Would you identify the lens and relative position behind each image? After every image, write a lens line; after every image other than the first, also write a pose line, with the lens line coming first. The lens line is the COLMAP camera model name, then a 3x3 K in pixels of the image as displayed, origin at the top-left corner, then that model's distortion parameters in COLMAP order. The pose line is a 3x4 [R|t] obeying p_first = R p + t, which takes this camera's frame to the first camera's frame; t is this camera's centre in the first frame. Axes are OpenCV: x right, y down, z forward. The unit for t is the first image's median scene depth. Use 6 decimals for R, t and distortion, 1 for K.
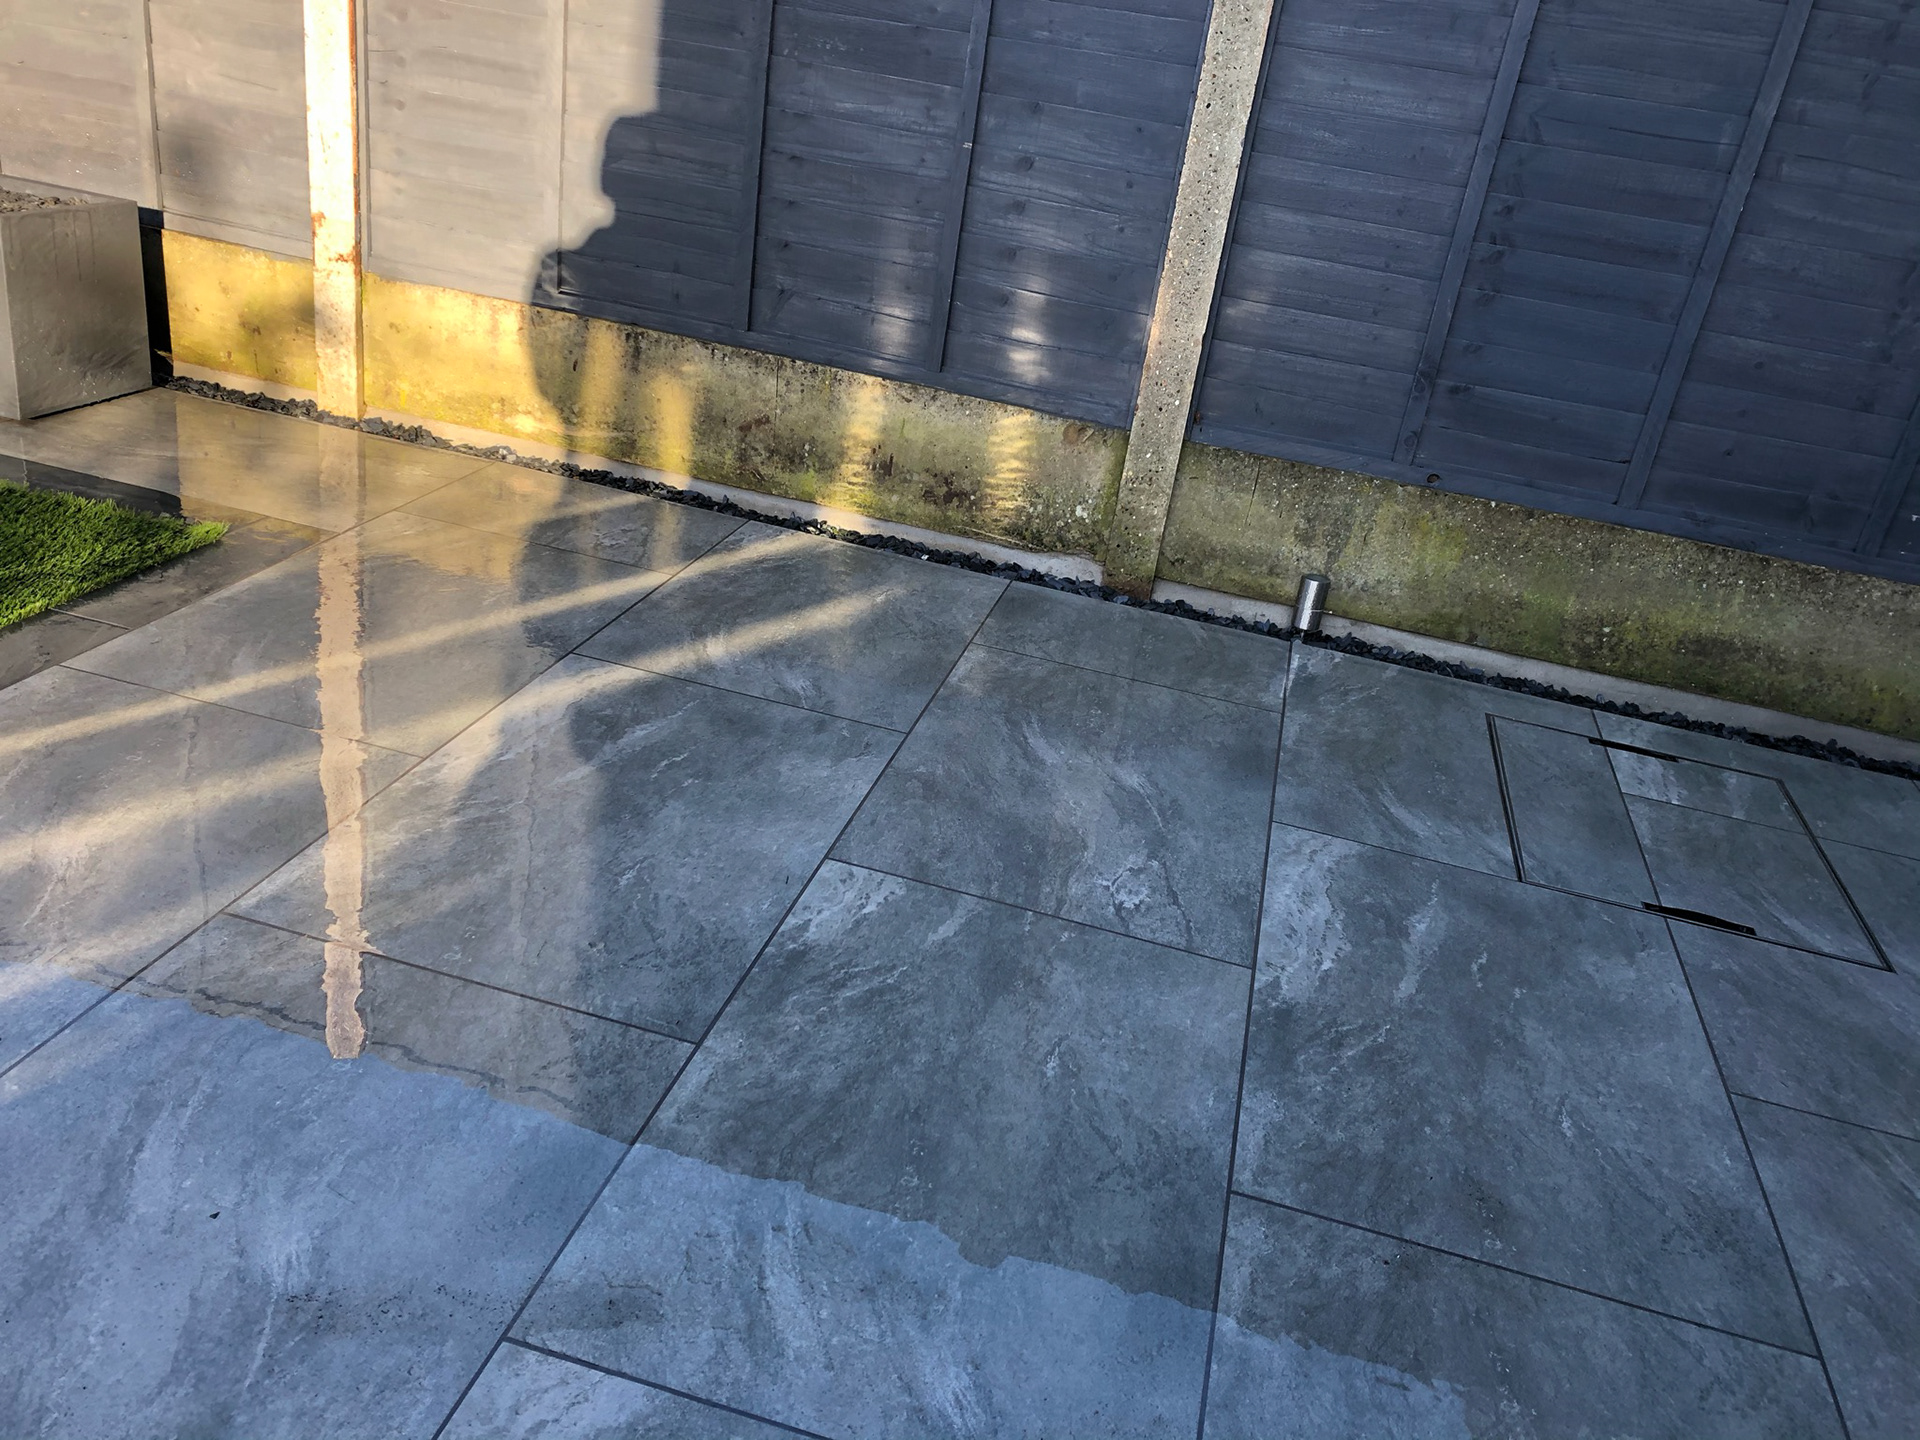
lens RADIAL K [[1556.5, 0, 957.0], [0, 1556.5, 707.5], [0, 0, 1]] dist [0.043539, -0.046253]
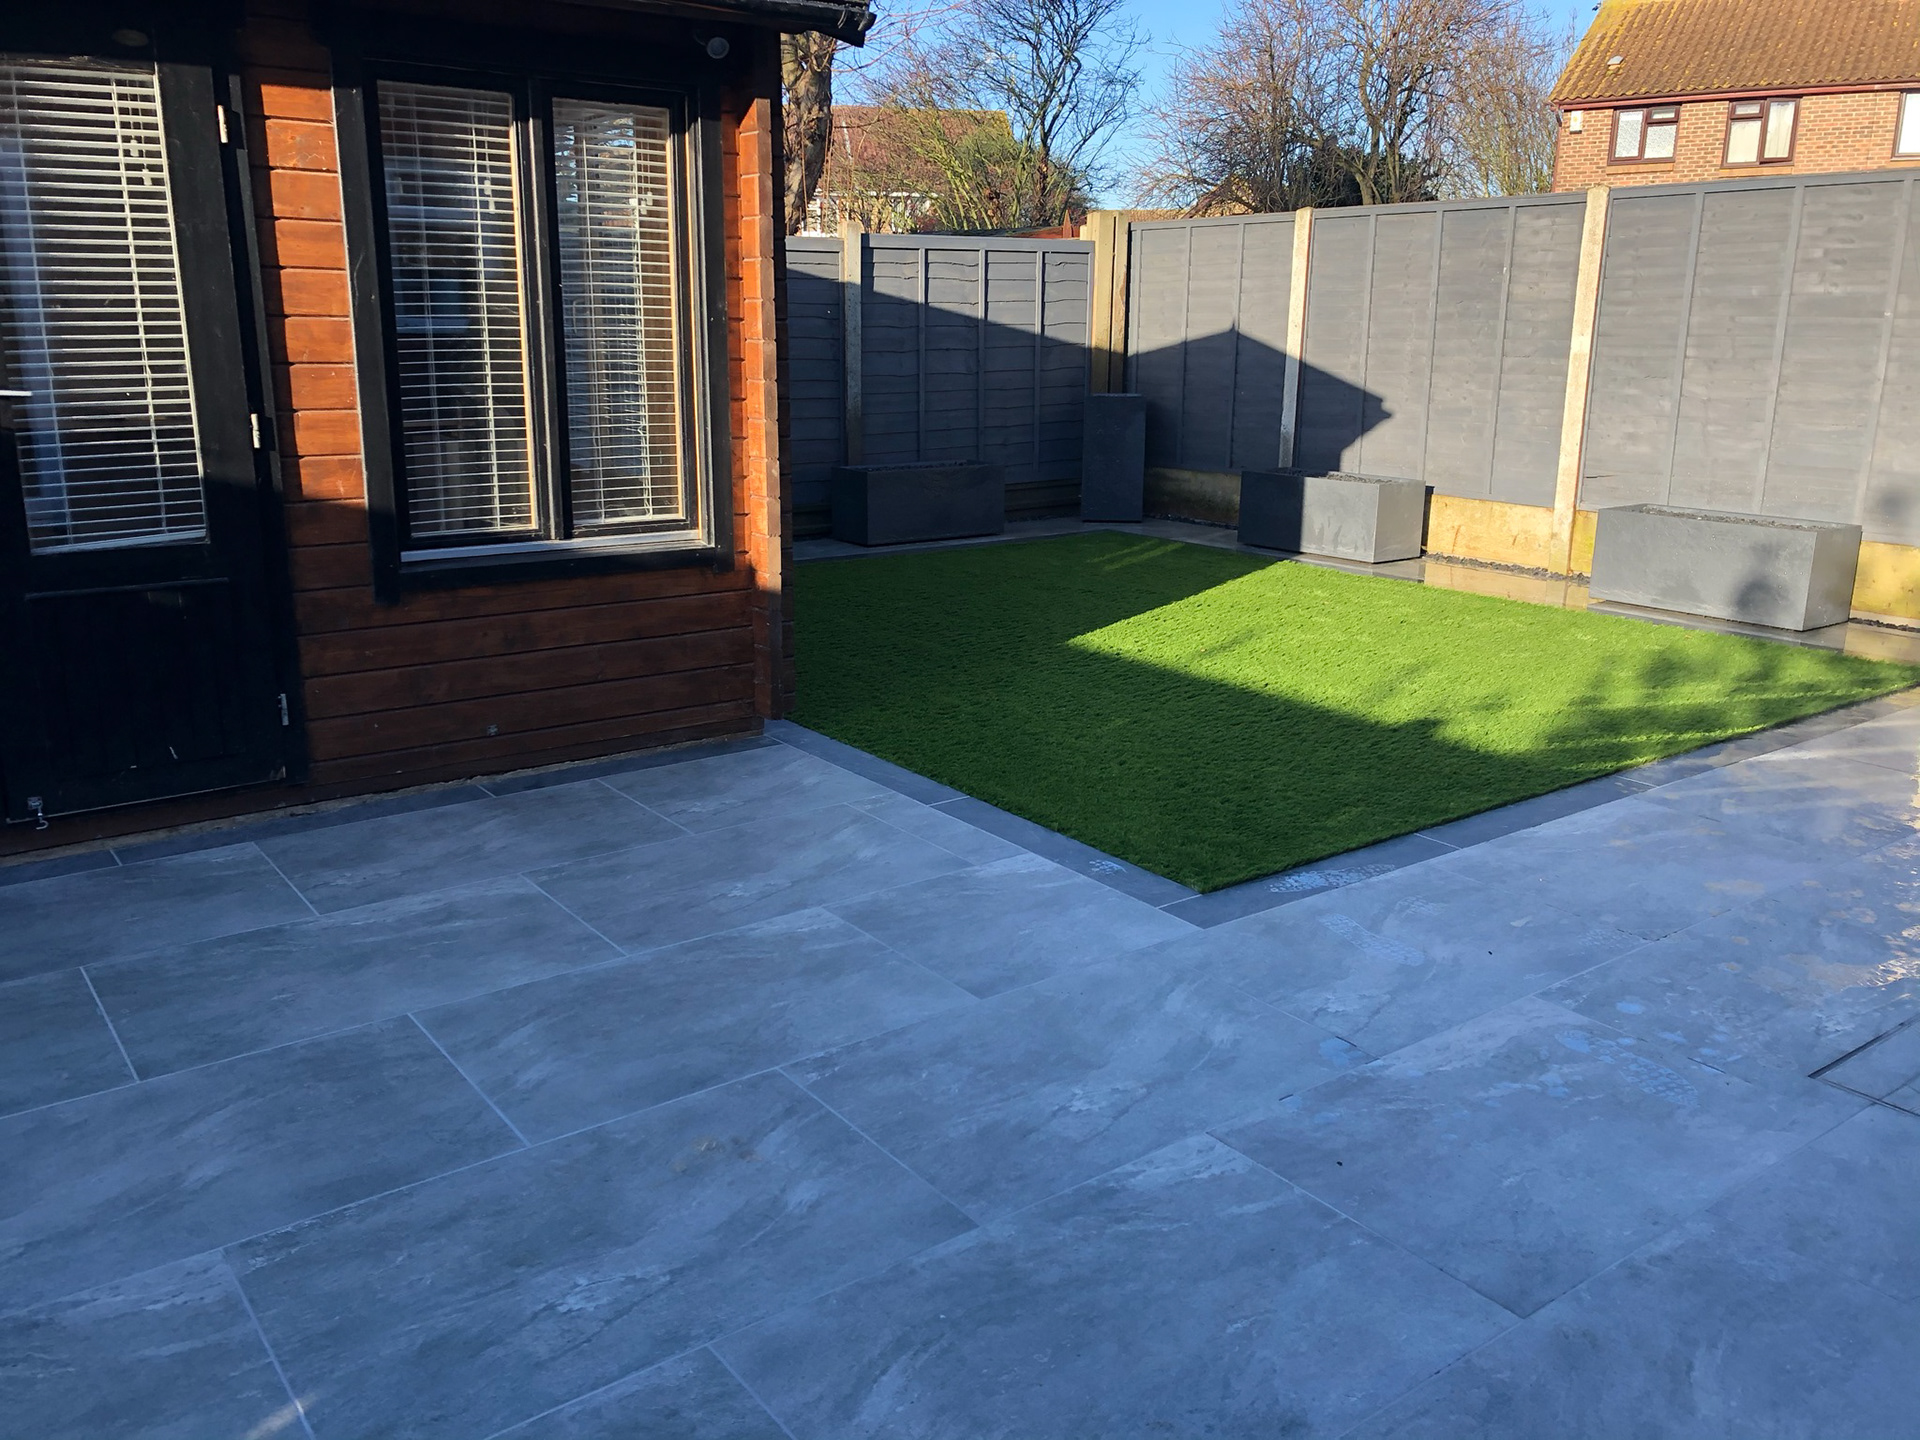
lens RADIAL K [[1556.5, 0, 974.4], [0, 1556.5, 728.2], [0, 0, 1]] dist [0.043539, -0.046253]
pose [[0.764675, 0.029210, -0.643754, -0.132505], [-0.167849, 0.973519, -0.155204, 0.526711], [0.622173, 0.226734, 0.749328, -1.396086]]
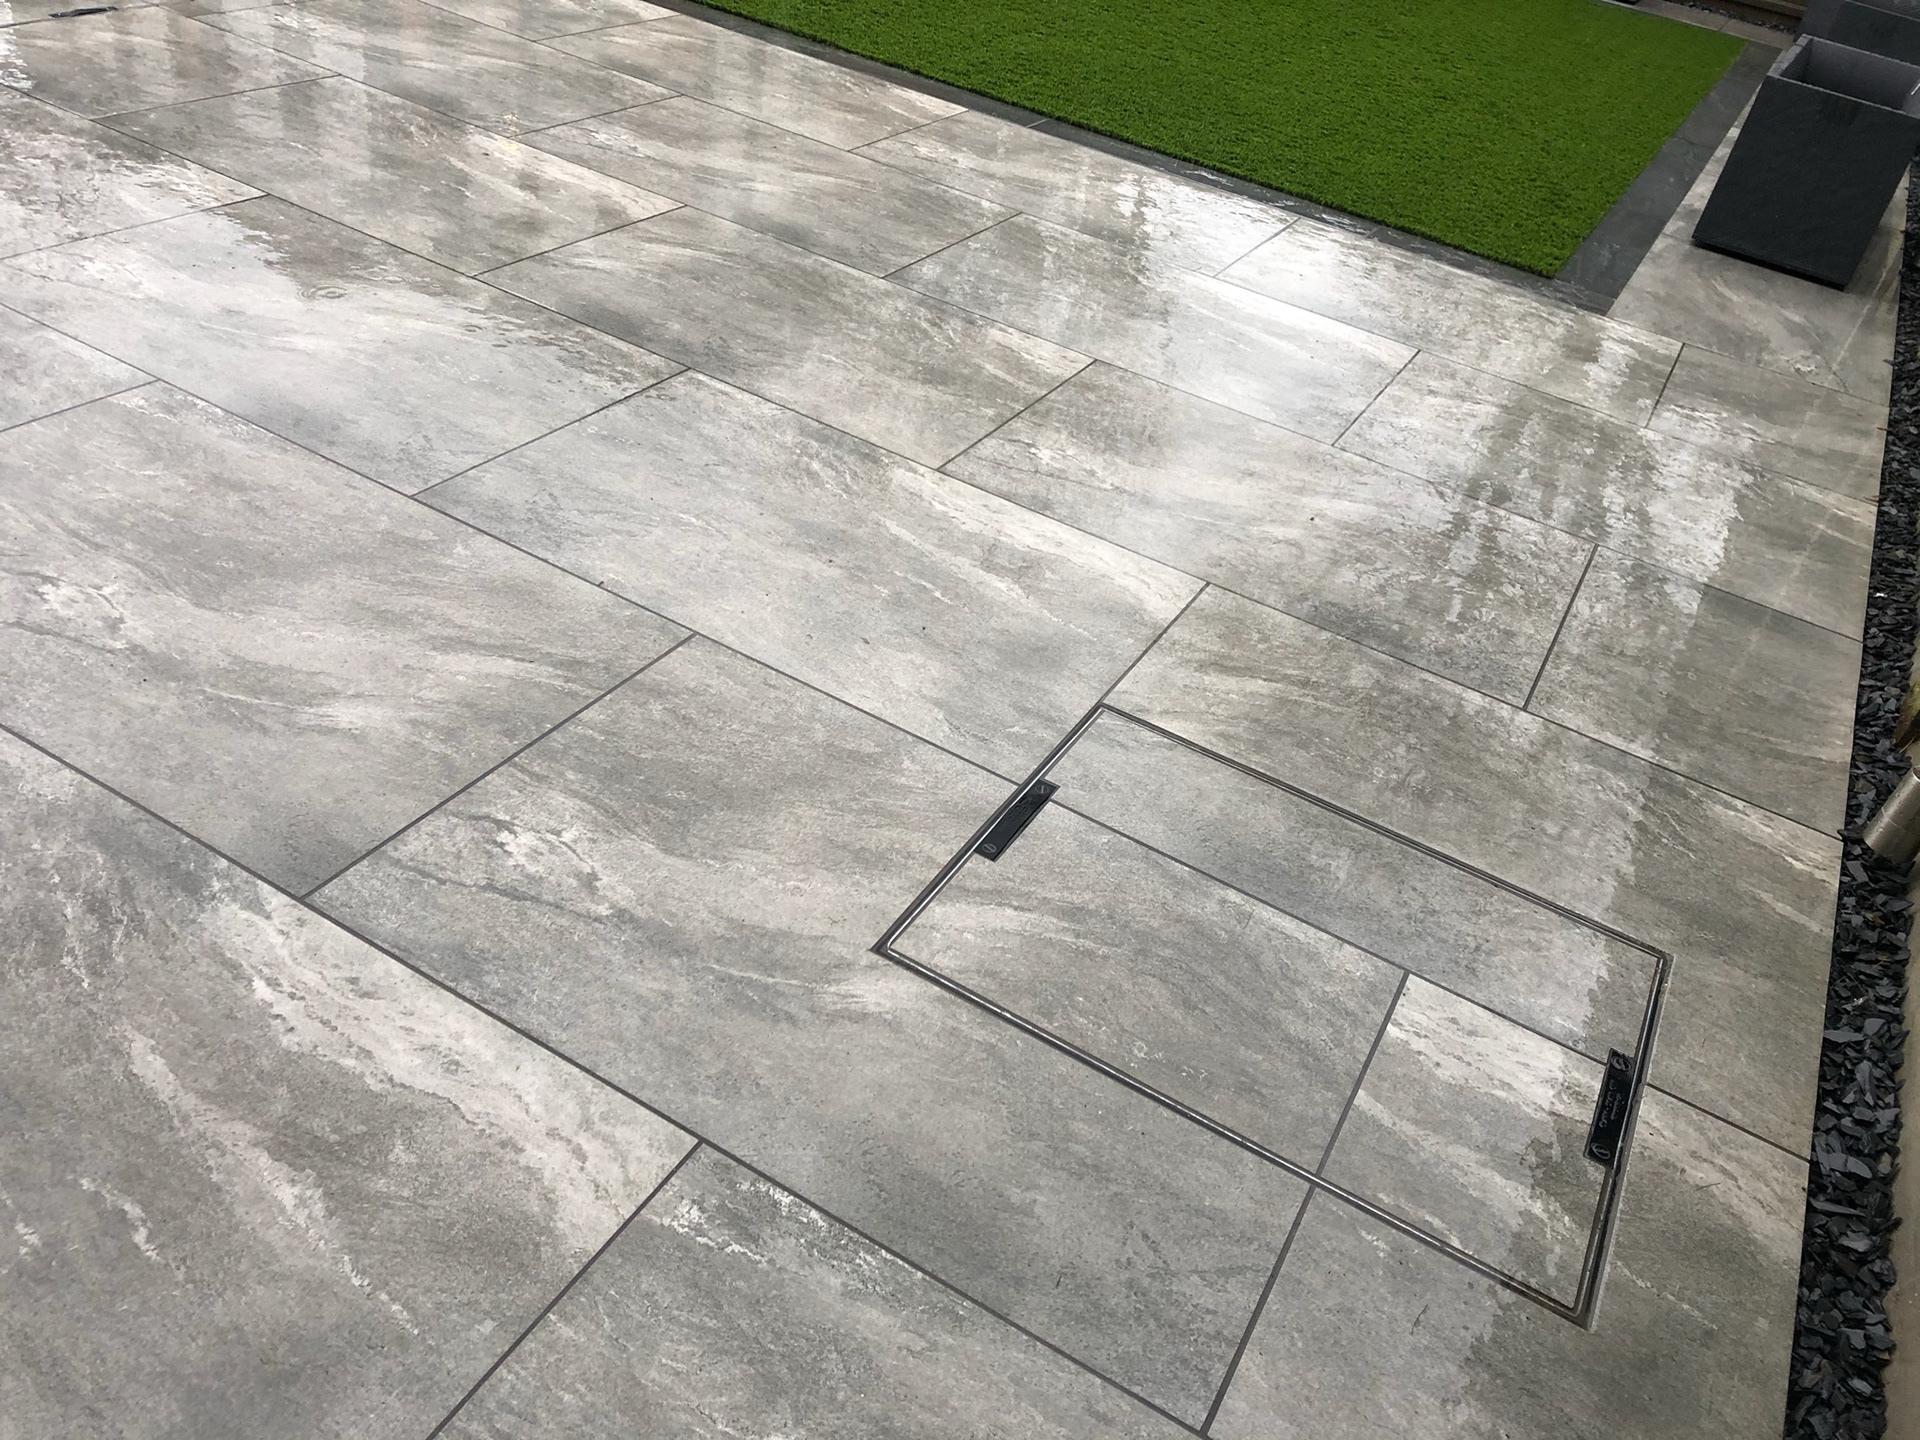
lens RADIAL K [[1556.5, 0, 948.2], [0, 1556.5, 707.6], [0, 0, 1]] dist [0.043539, -0.046253]
pose [[-0.232325, 0.400075, -0.886546, 0.981653], [-0.580756, 0.674109, 0.456399, -0.184377], [0.780223, 0.620900, 0.075733, 0.803432]]
